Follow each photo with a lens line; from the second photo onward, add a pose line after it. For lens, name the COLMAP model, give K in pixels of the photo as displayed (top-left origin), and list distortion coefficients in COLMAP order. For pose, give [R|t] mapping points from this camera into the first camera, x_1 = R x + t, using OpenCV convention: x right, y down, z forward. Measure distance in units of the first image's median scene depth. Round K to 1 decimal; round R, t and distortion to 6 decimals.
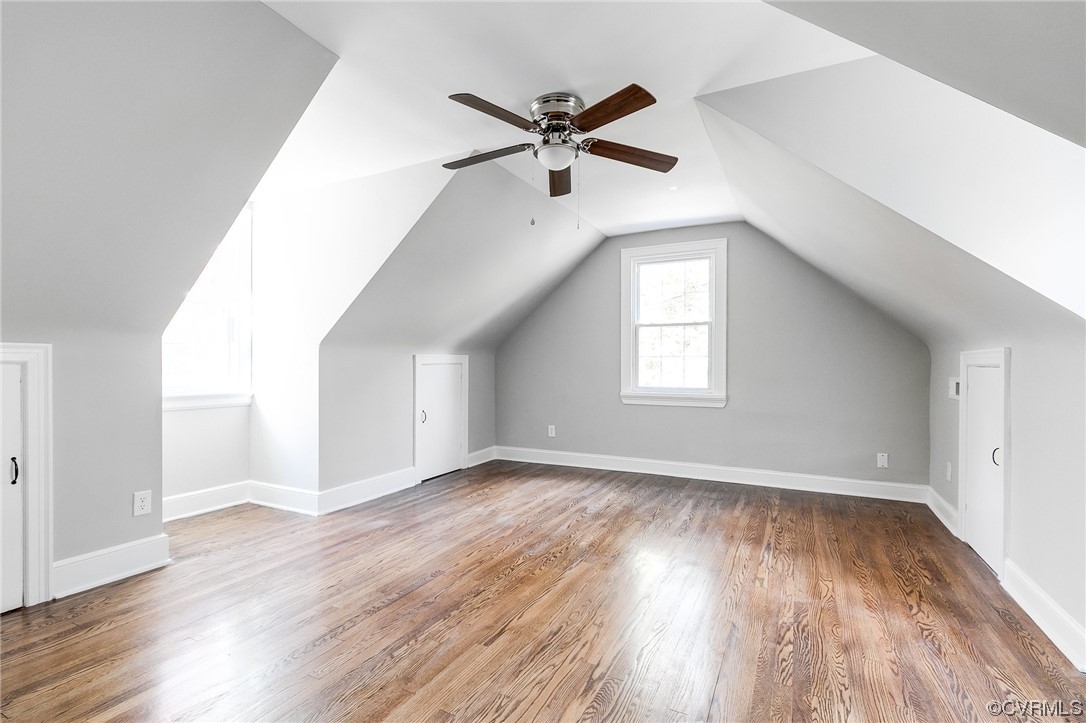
lens RADIAL K [[497.2, 0, 542.4], [0, 497.2, 362.9], [0, 0, 1]] dist [0.004676, -0.000095]
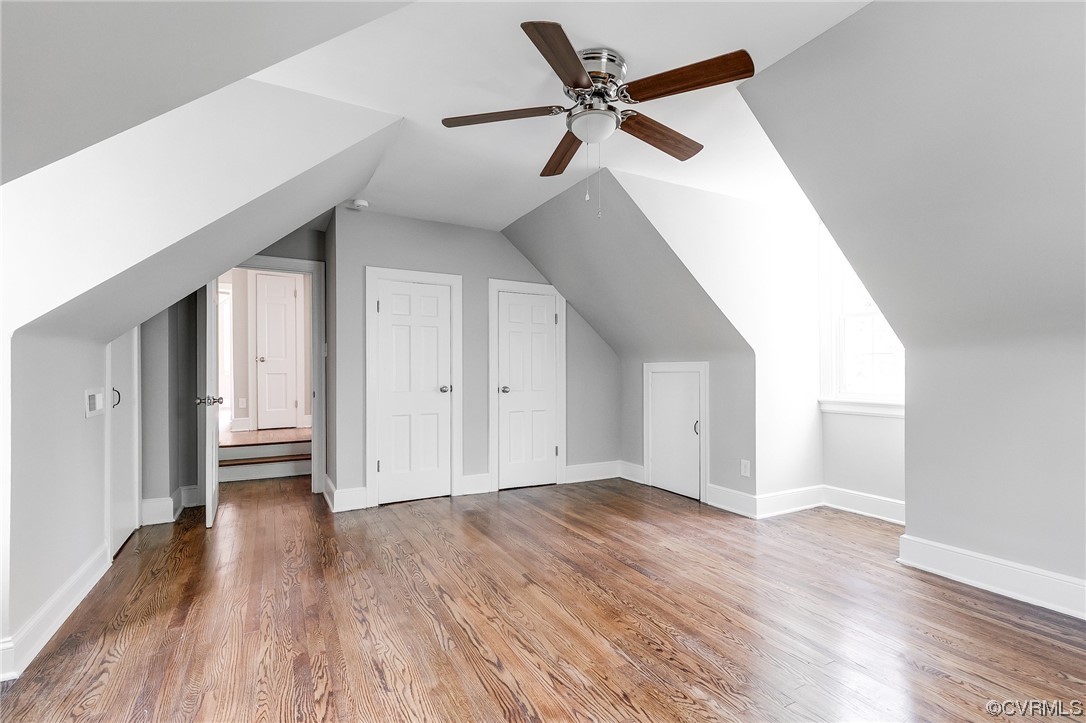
lens RADIAL K [[497.2, 0, 542.5], [0, 497.2, 370.5], [0, 0, 1]] dist [0.004676, -0.000095]
pose [[-0.564665, -0.006909, -0.825291, 0.817107], [-0.002881, 0.999975, -0.006401, 0.007818], [0.825315, -0.001237, -0.564671, 1.488227]]
